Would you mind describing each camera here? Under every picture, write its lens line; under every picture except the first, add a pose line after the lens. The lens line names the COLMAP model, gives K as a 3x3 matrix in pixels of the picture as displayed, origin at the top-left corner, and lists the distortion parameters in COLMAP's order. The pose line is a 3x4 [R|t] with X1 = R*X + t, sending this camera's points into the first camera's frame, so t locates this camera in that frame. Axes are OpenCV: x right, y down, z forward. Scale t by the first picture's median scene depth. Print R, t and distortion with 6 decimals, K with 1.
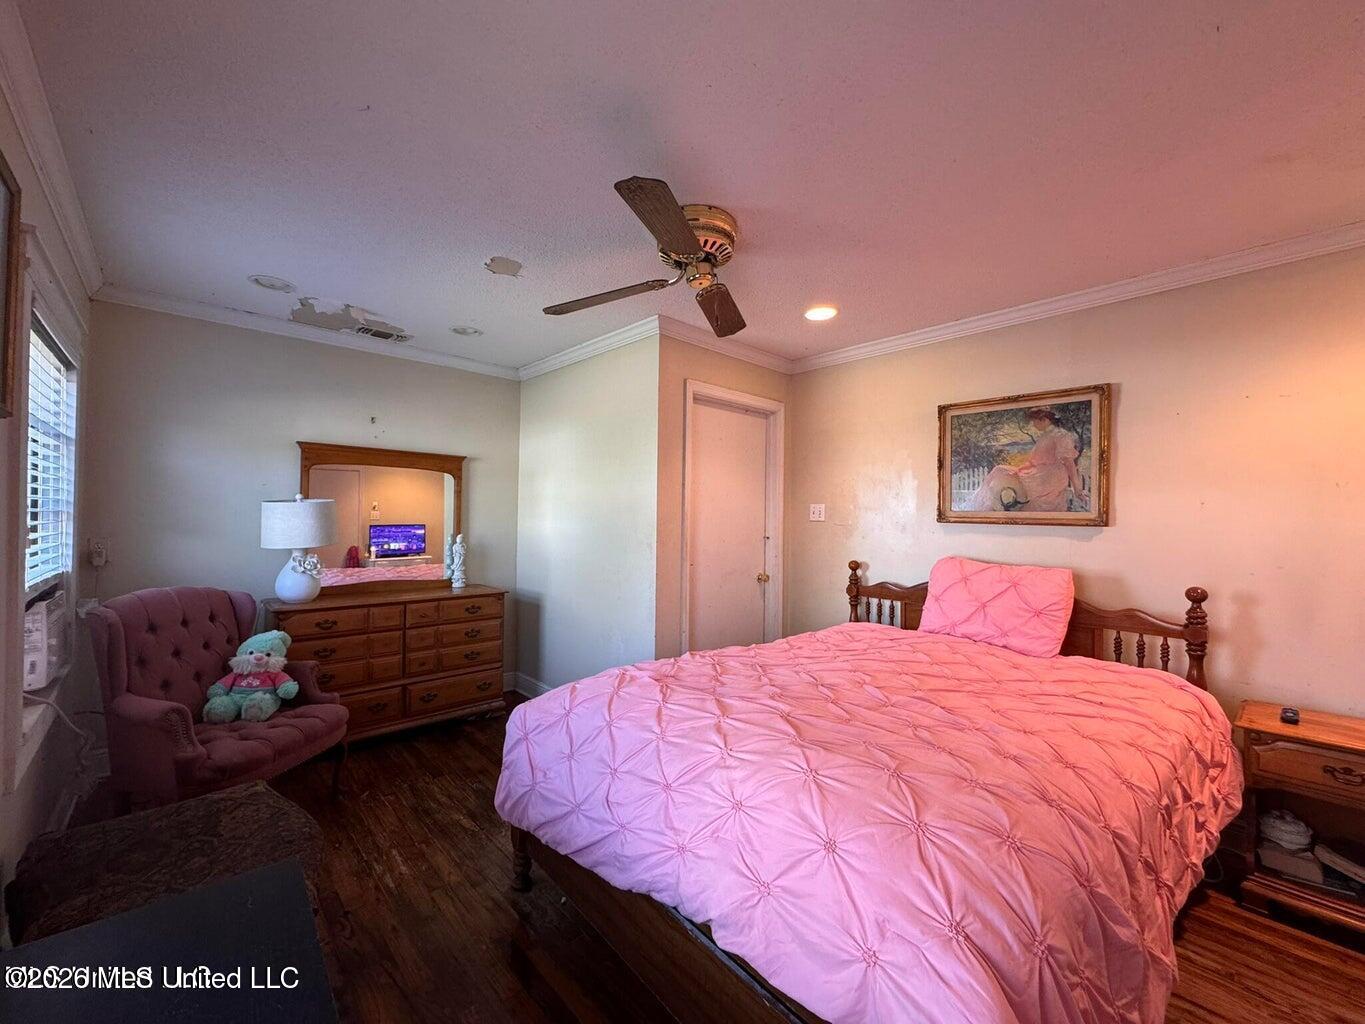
lens RADIAL K [[541.5, 0, 679.9], [0, 541.5, 515.9], [0, 0, 1]] dist [-0.002838, 0.000210]
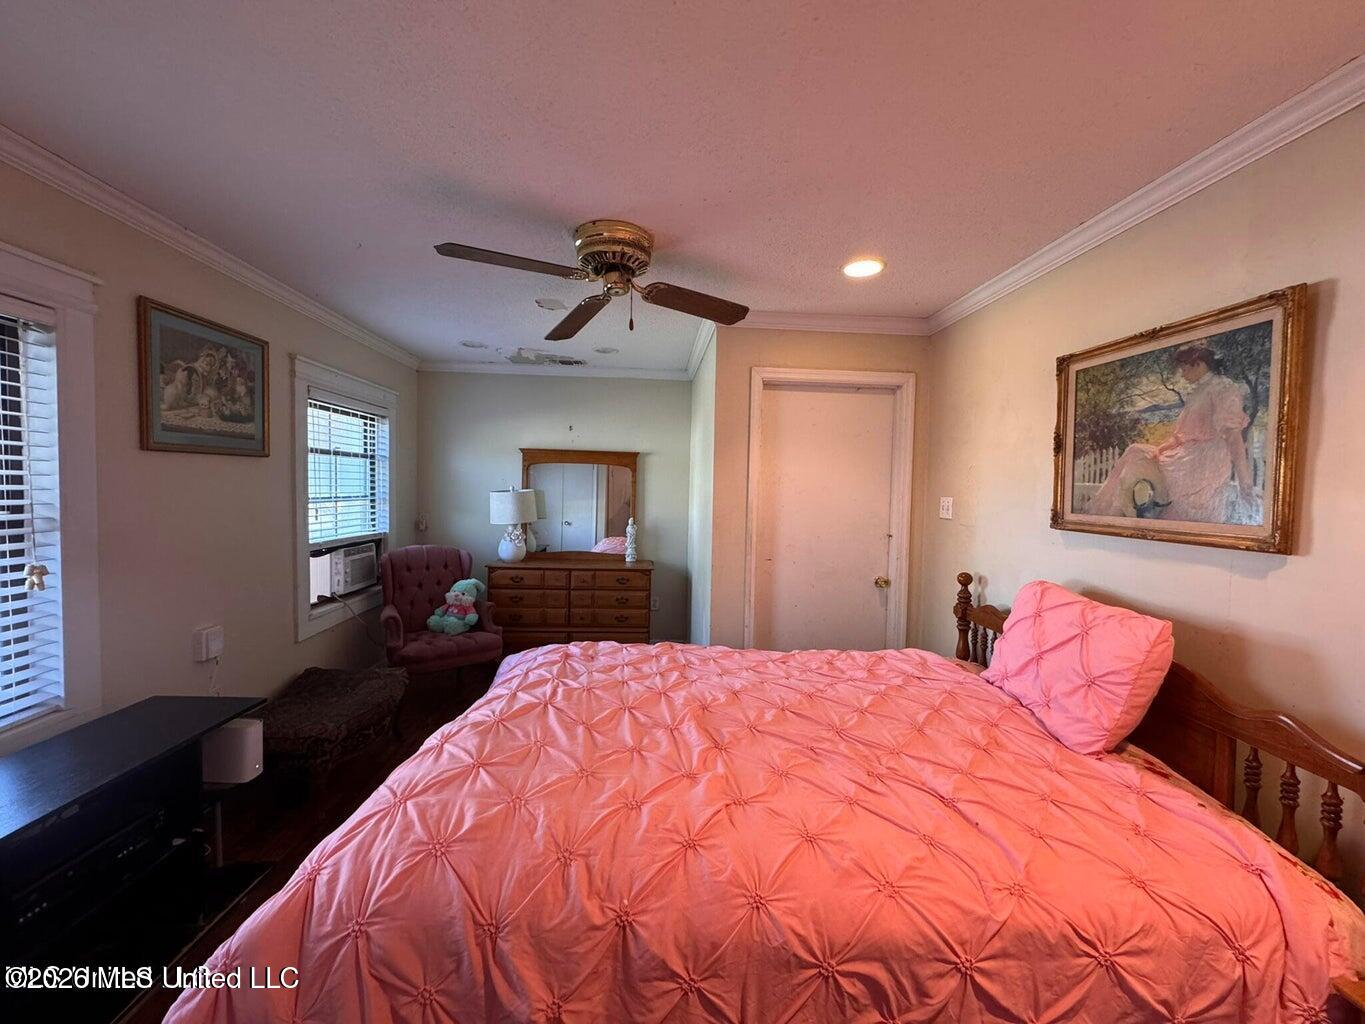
lens RADIAL K [[541.5, 0, 678.5], [0, 541.5, 512.8], [0, 0, 1]] dist [-0.002838, 0.000210]
pose [[0.777344, 0.032910, -0.628214, 0.576444], [-0.013068, 0.999260, 0.036178, -0.029368], [0.628940, -0.019913, 0.777199, 0.179205]]
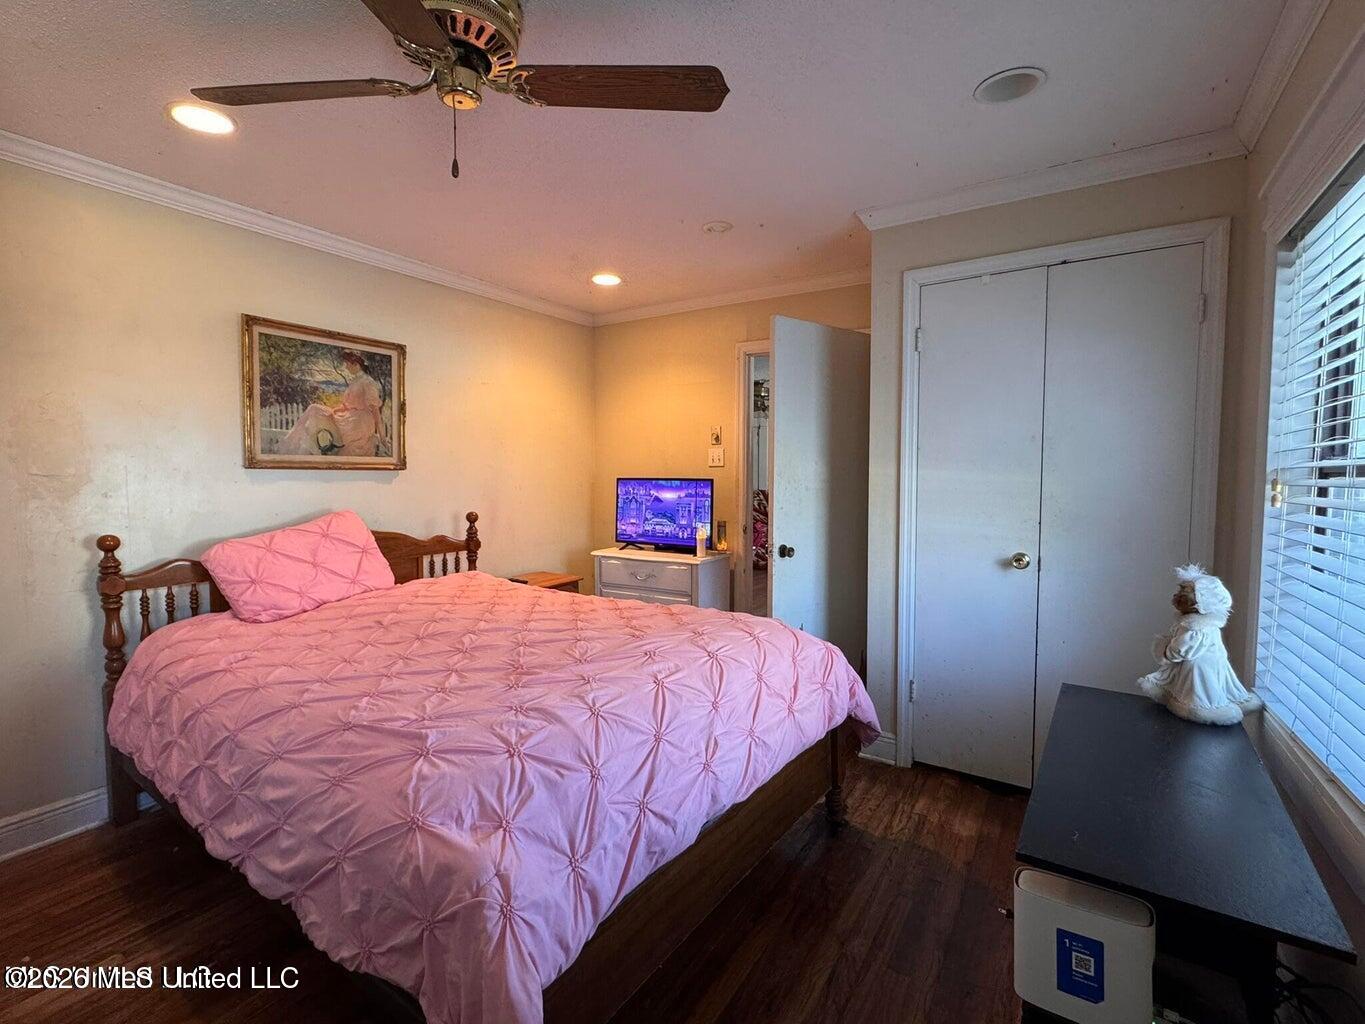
lens RADIAL K [[638.9, 0, 684.5], [0, 638.9, 512.9], [0, 0, 1]] dist [-0.001615, -0.000339]
pose [[-0.266256, -0.086594, 0.960005, -0.608391], [-0.014795, 0.996206, 0.085756, -0.013130], [-0.963789, 0.008630, -0.266528, 0.692066]]
